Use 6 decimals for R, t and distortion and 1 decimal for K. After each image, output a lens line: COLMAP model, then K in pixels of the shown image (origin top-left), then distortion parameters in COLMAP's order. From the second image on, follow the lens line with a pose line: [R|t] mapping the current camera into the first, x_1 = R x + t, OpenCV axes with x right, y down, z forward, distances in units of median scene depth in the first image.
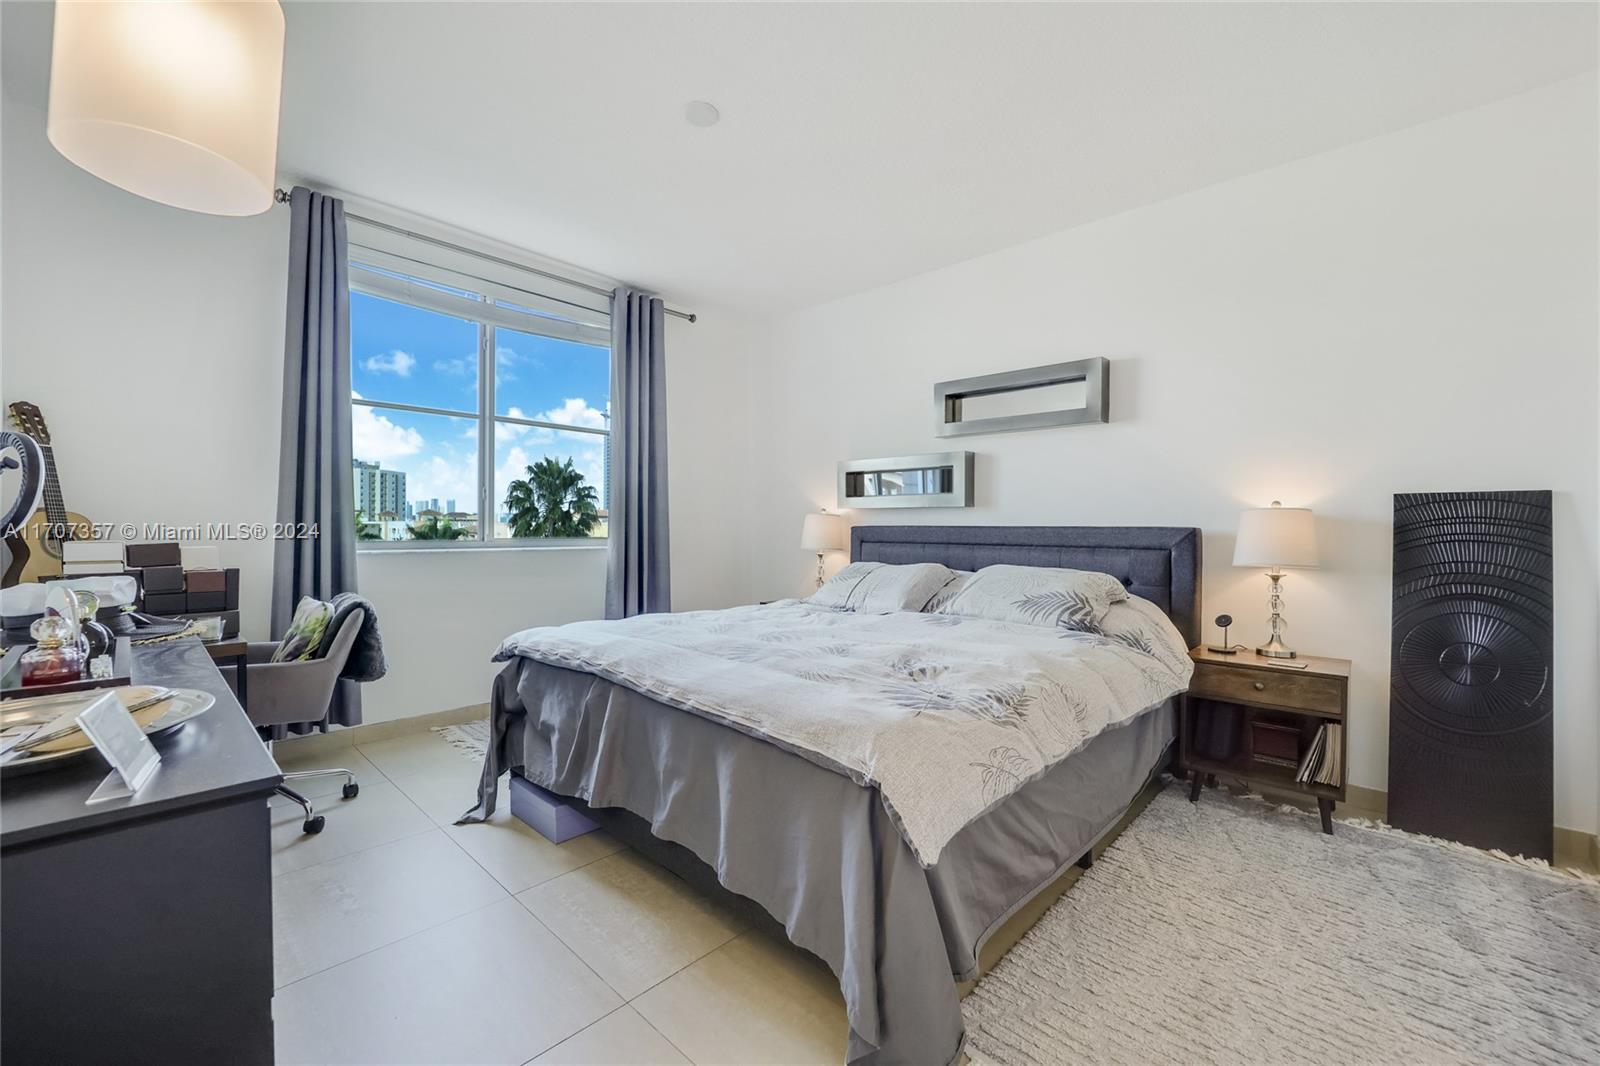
lens RADIAL K [[646.5, 0, 804.9], [0, 646.5, 533.6], [0, 0, 1]] dist [-0.014240, -0.000865]
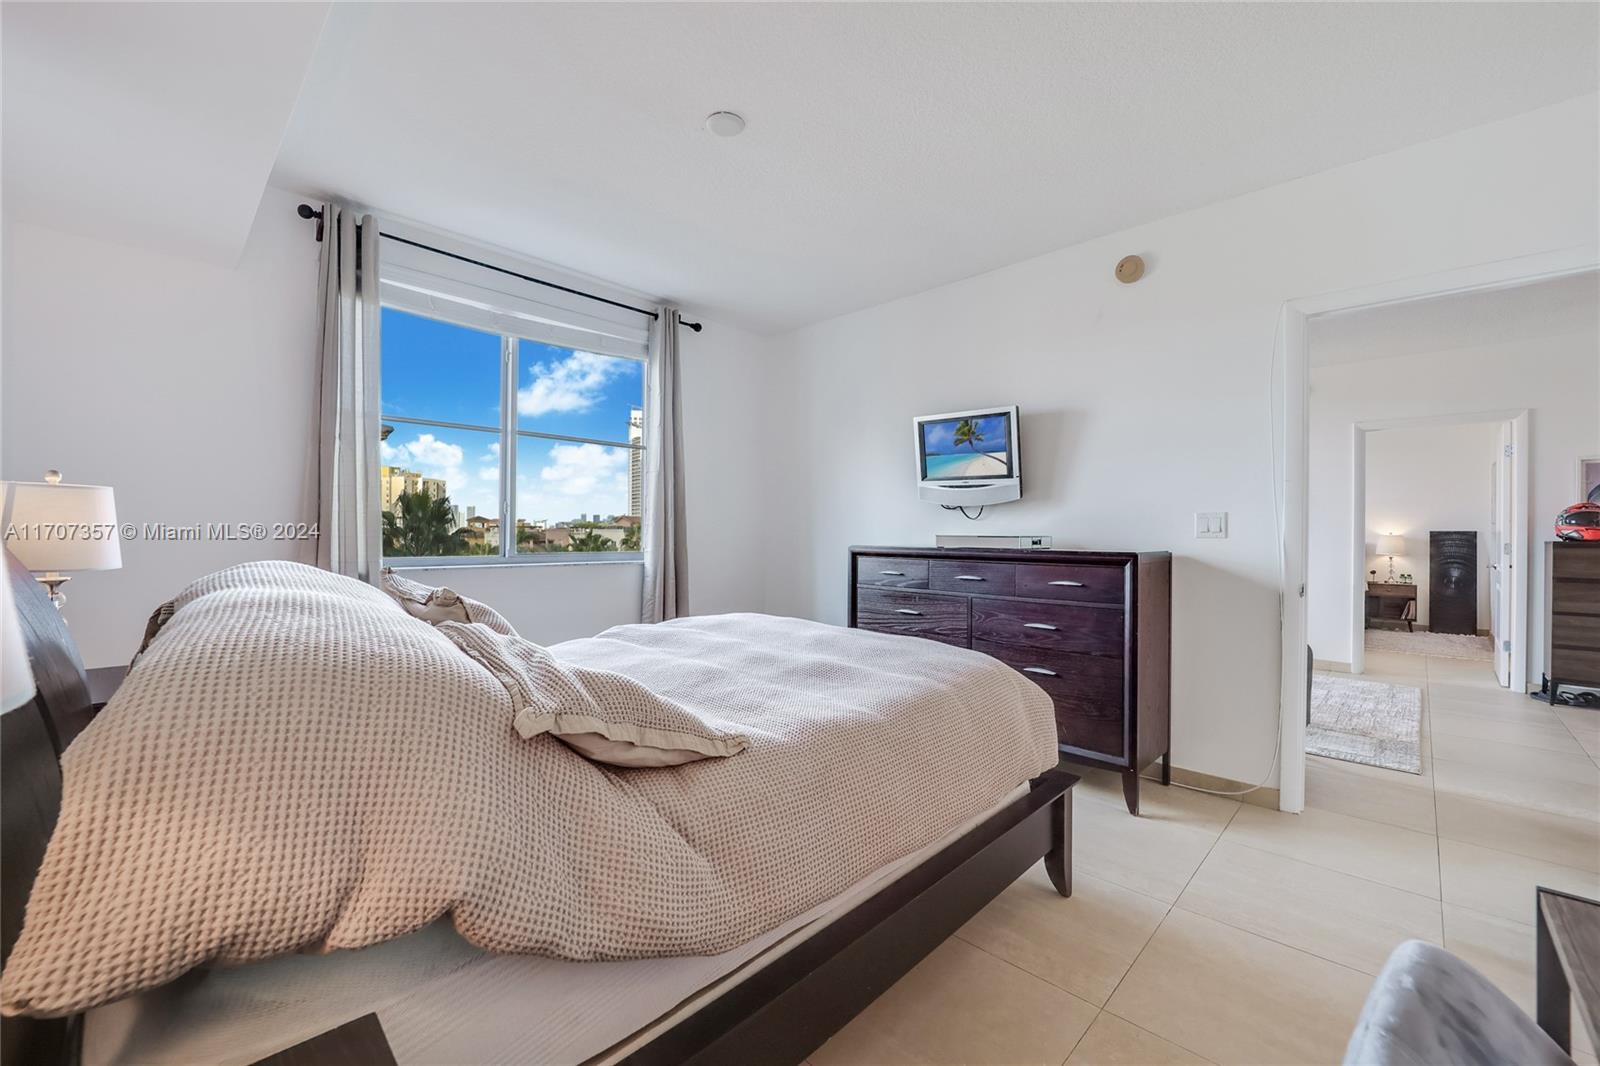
lens RADIAL K [[644.4, 0, 795.9], [0, 644.4, 535.7], [0, 0, 1]] dist [-0.012641, -0.000276]
pose [[0.999710, 0.004442, -0.023680, -2.192112], [-0.004630, 0.999958, -0.007892, -0.001402], [0.023644, 0.008000, 0.999688, -2.275691]]
